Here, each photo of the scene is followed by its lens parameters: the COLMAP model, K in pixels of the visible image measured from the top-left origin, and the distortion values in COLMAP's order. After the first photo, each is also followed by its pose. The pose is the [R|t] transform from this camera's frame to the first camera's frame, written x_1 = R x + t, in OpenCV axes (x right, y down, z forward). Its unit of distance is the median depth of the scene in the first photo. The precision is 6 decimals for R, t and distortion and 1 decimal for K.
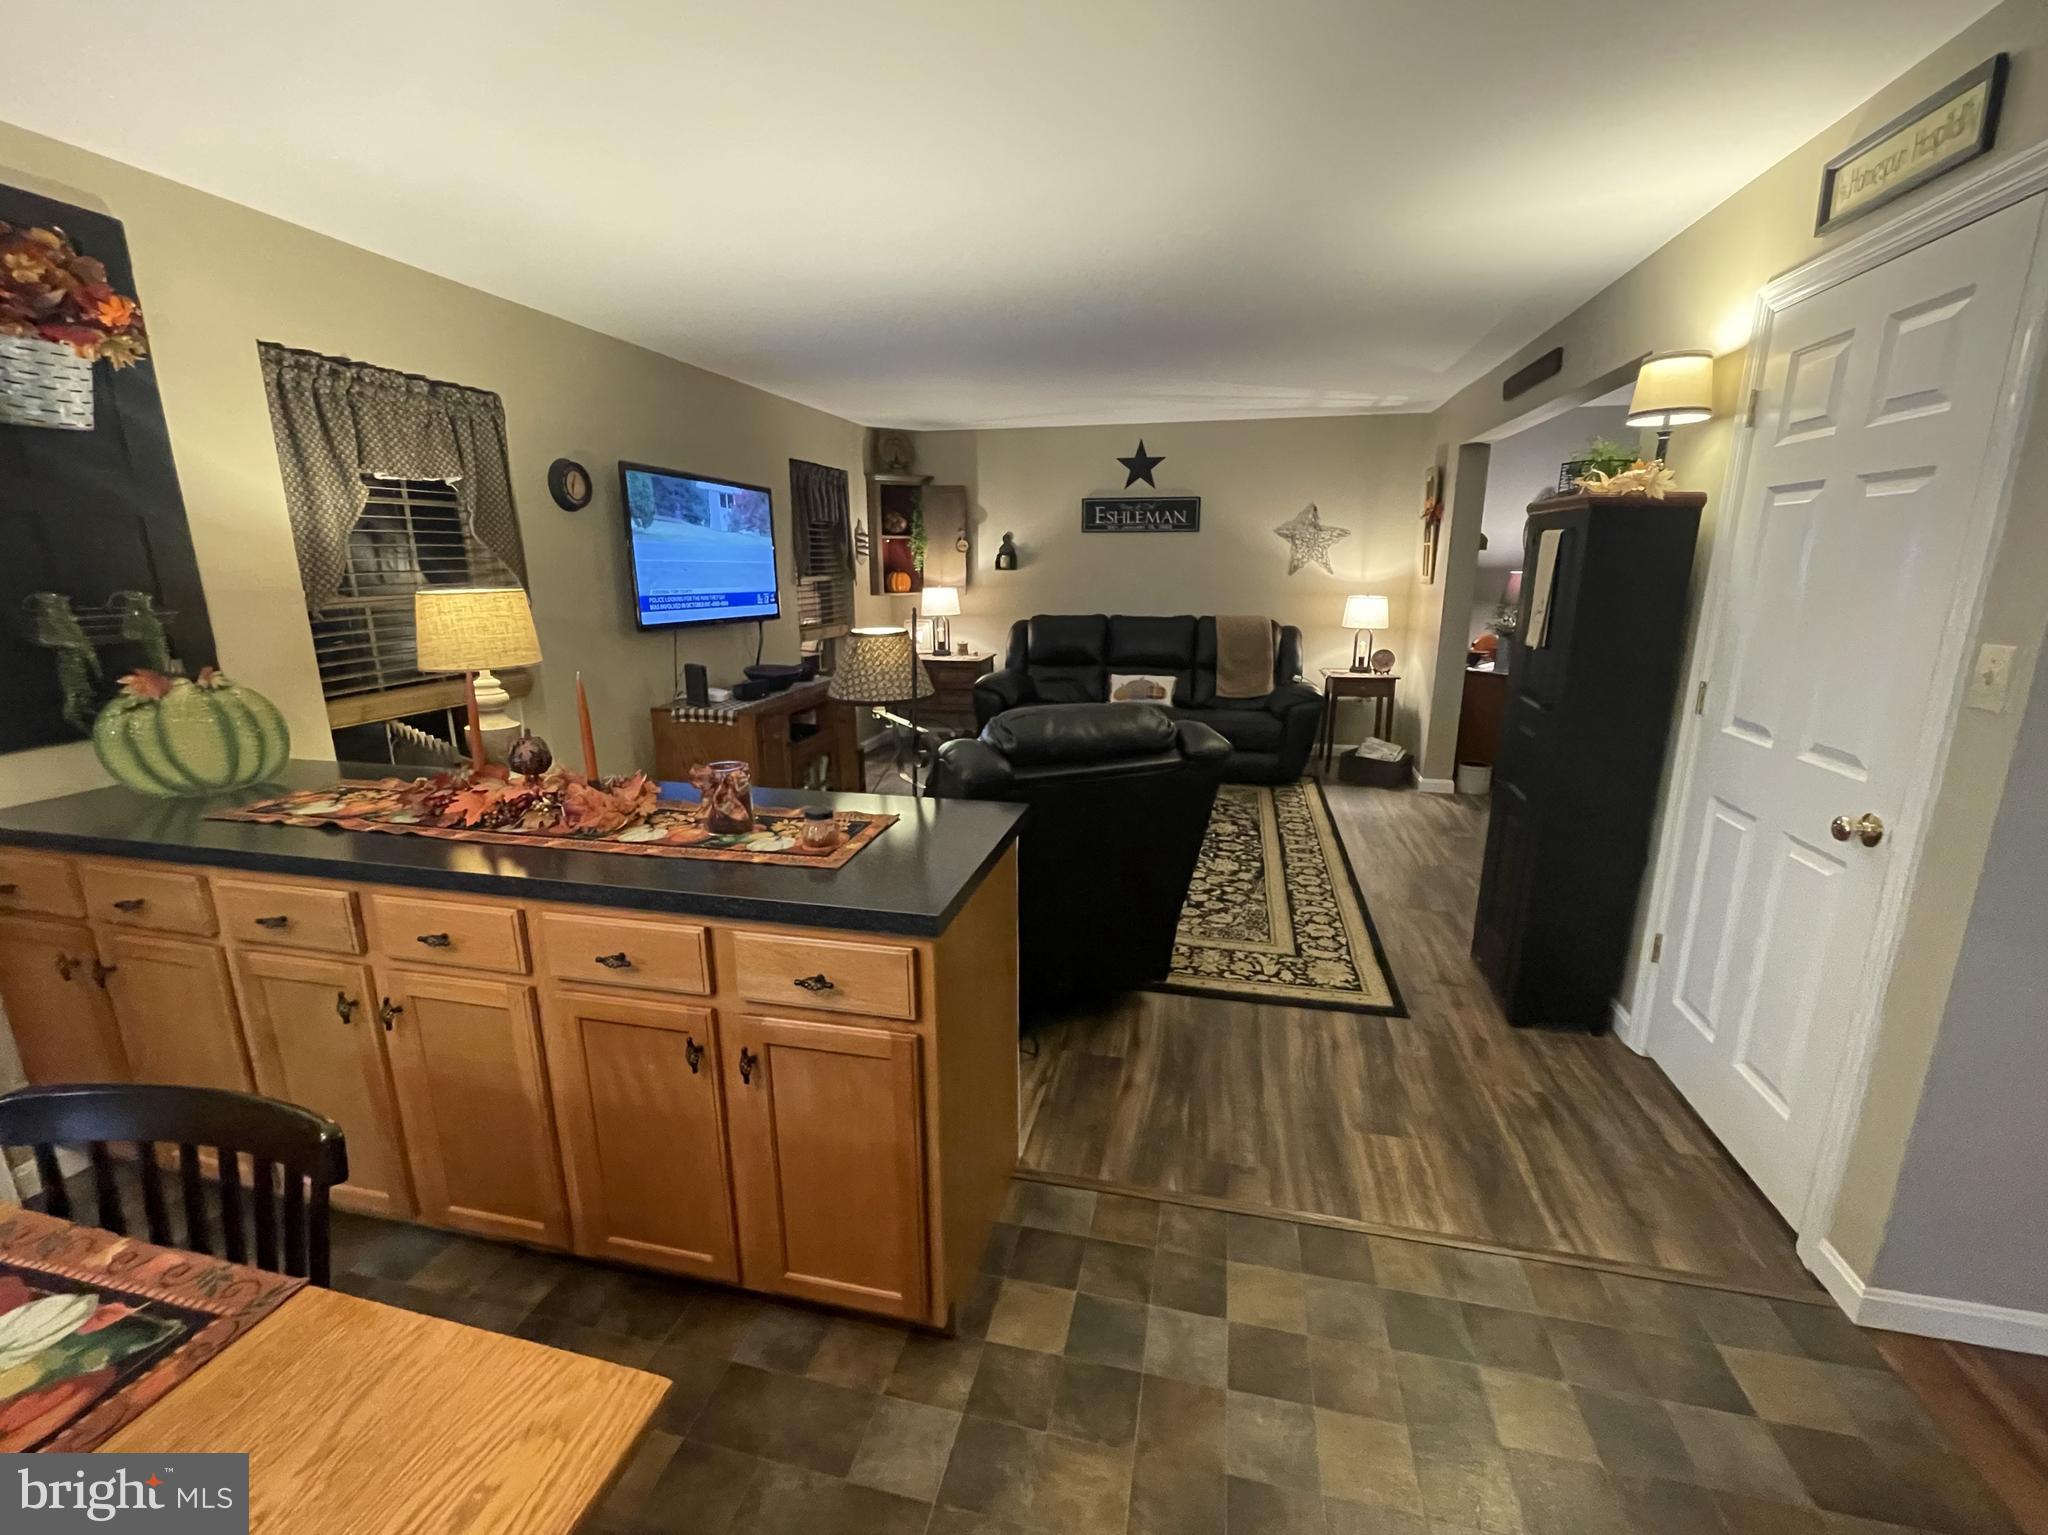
lens RADIAL K [[844.1, 0, 1040.0], [0, 844.1, 770.3], [0, 0, 1]] dist [-0.004233, -0.000521]
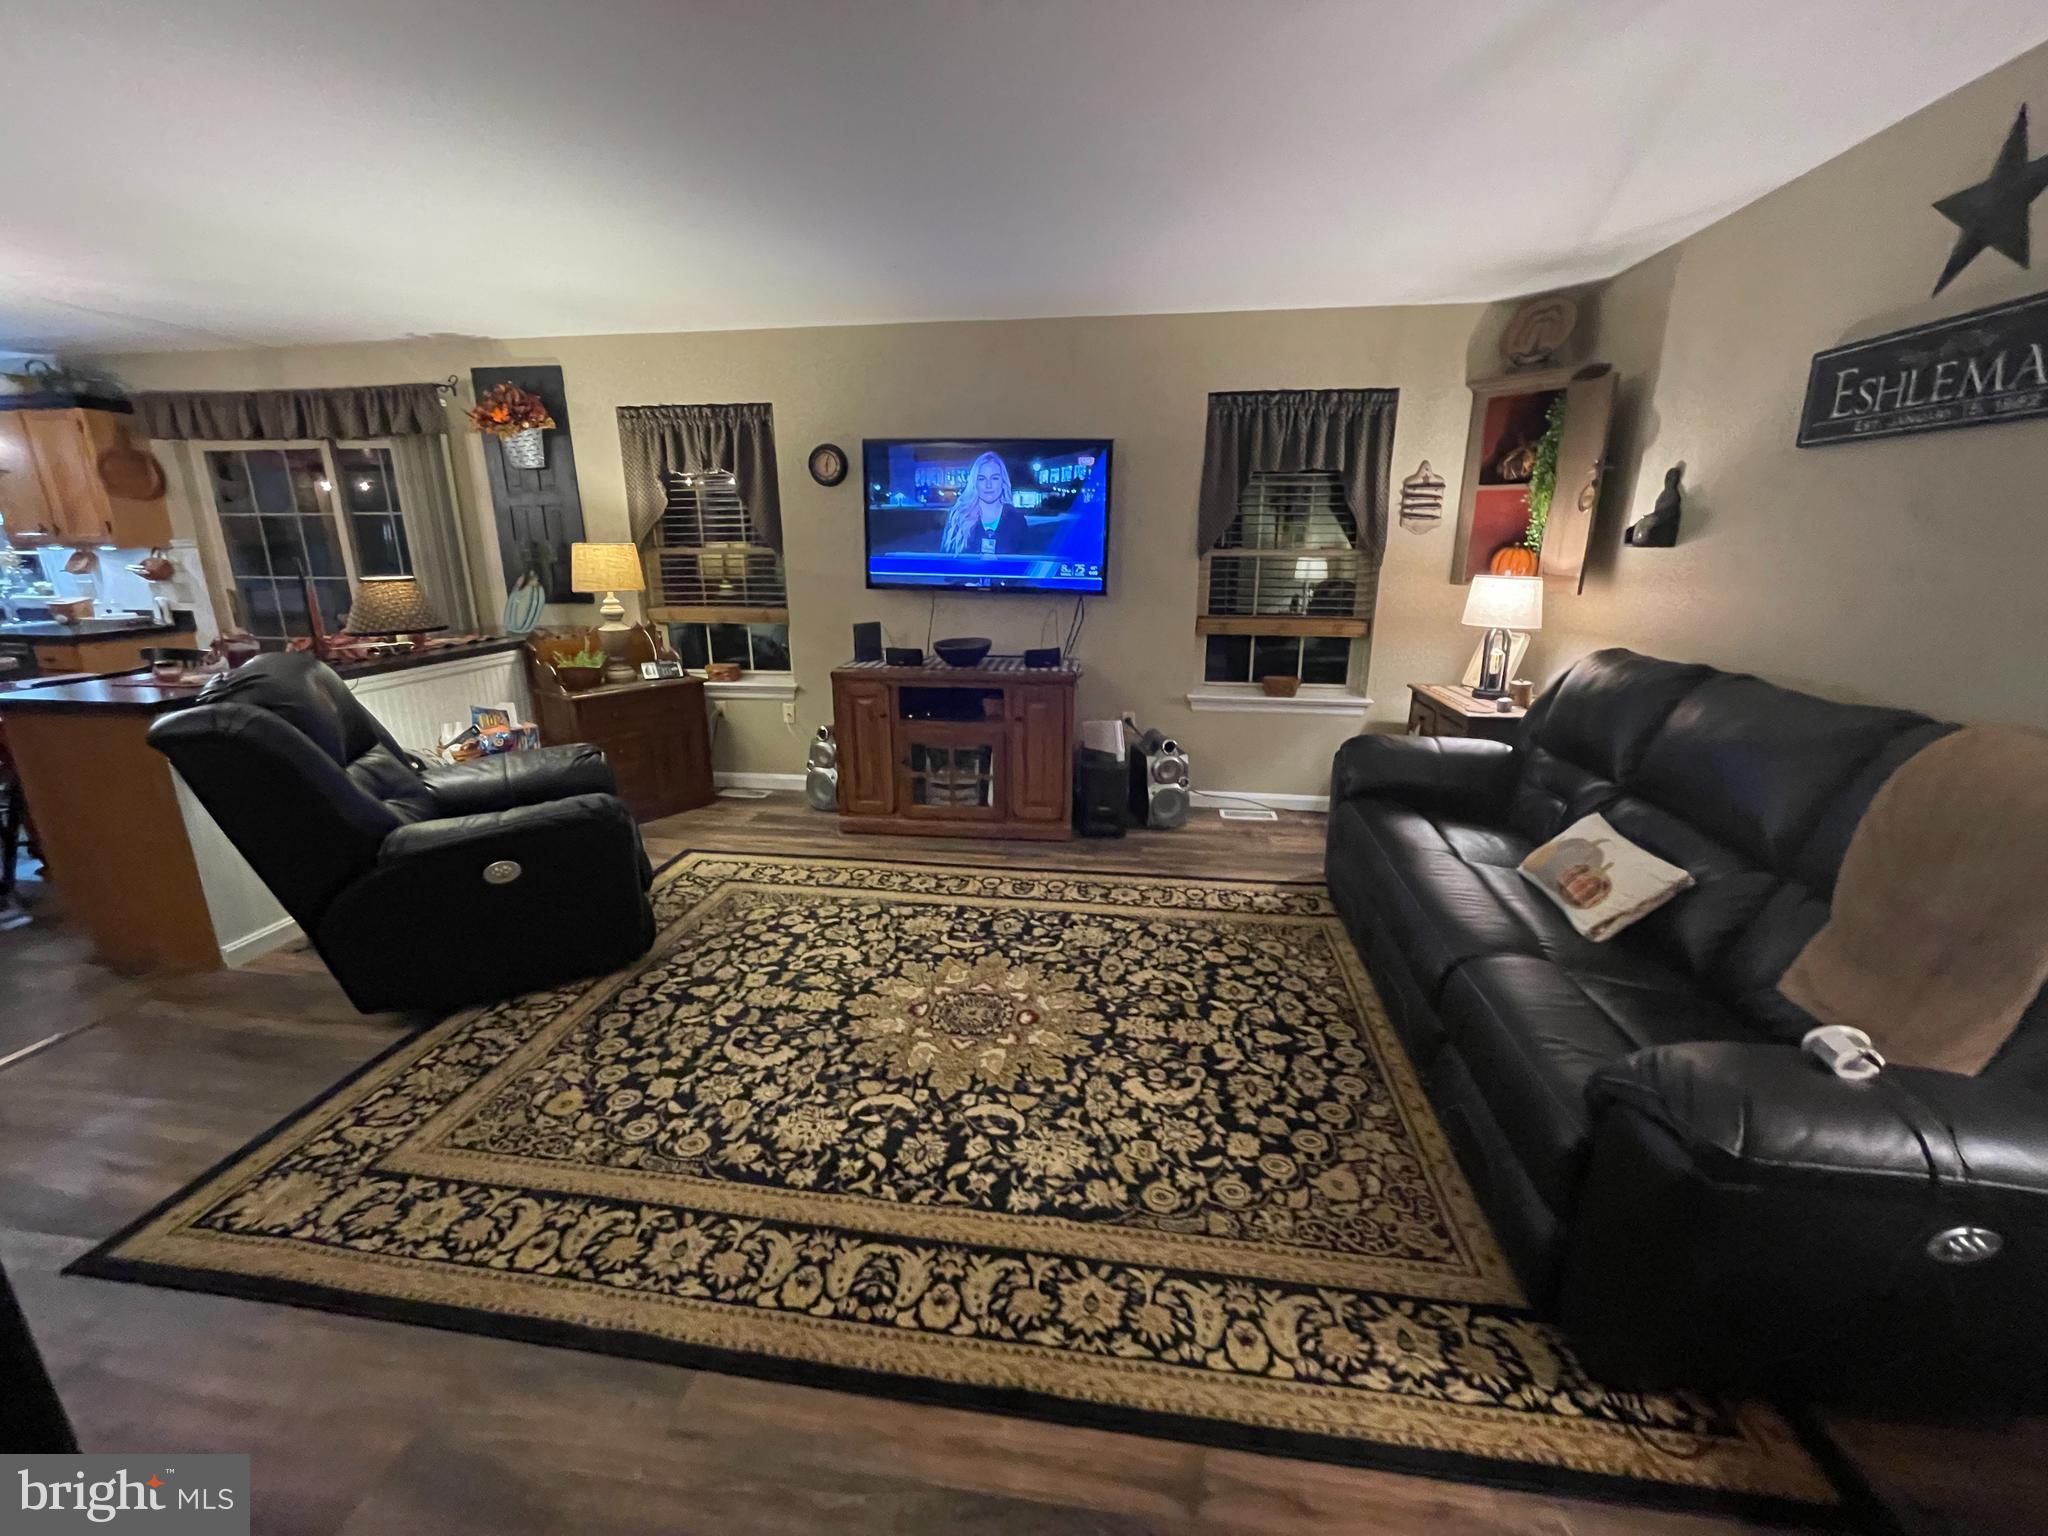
lens RADIAL K [[839.1, 0, 1024.0], [0, 839.1, 768.0], [0, 0, 1]] dist [-0.001701, -0.000163]
pose [[0.077355, 0.268884, -0.960061, 0.598761], [-0.243110, 0.938967, 0.243388, -0.224203], [0.966909, 0.214573, 0.138002, 0.928818]]
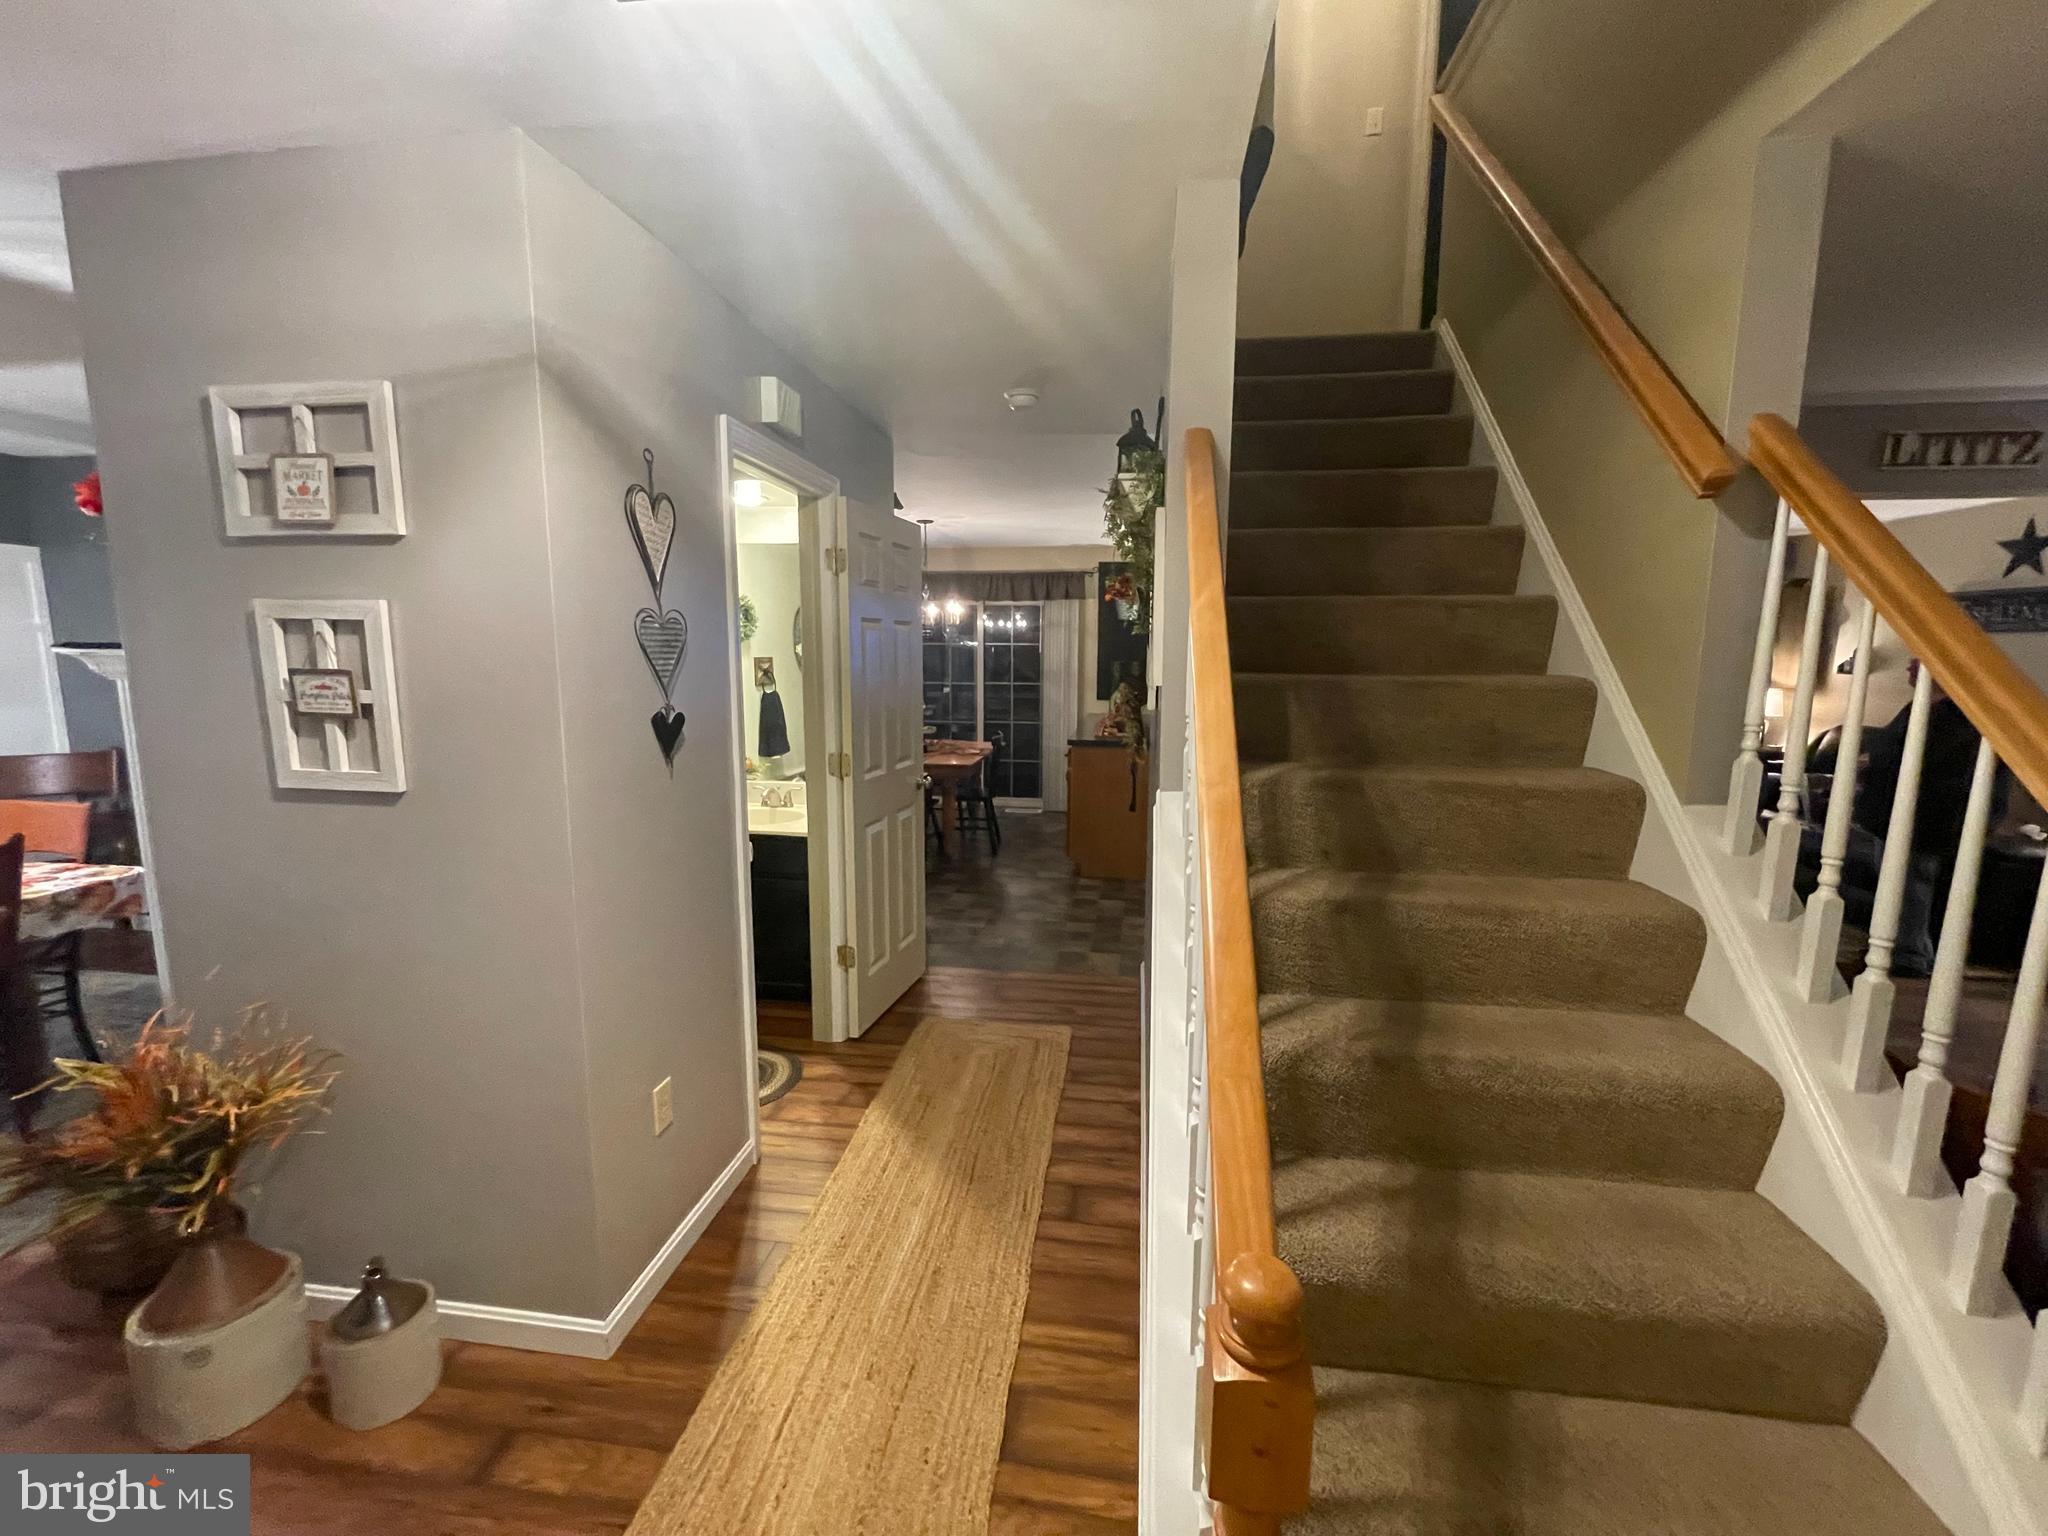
lens RADIAL K [[839.1, 0, 1024.0], [0, 839.1, 768.0], [0, 0, 1]] dist [-0.001701, -0.000163]
pose [[0.097269, 0.141813, -0.985103, 1.135304], [-0.250814, 0.961343, 0.113627, -0.031619], [0.963136, 0.236025, 0.129078, 0.081611]]
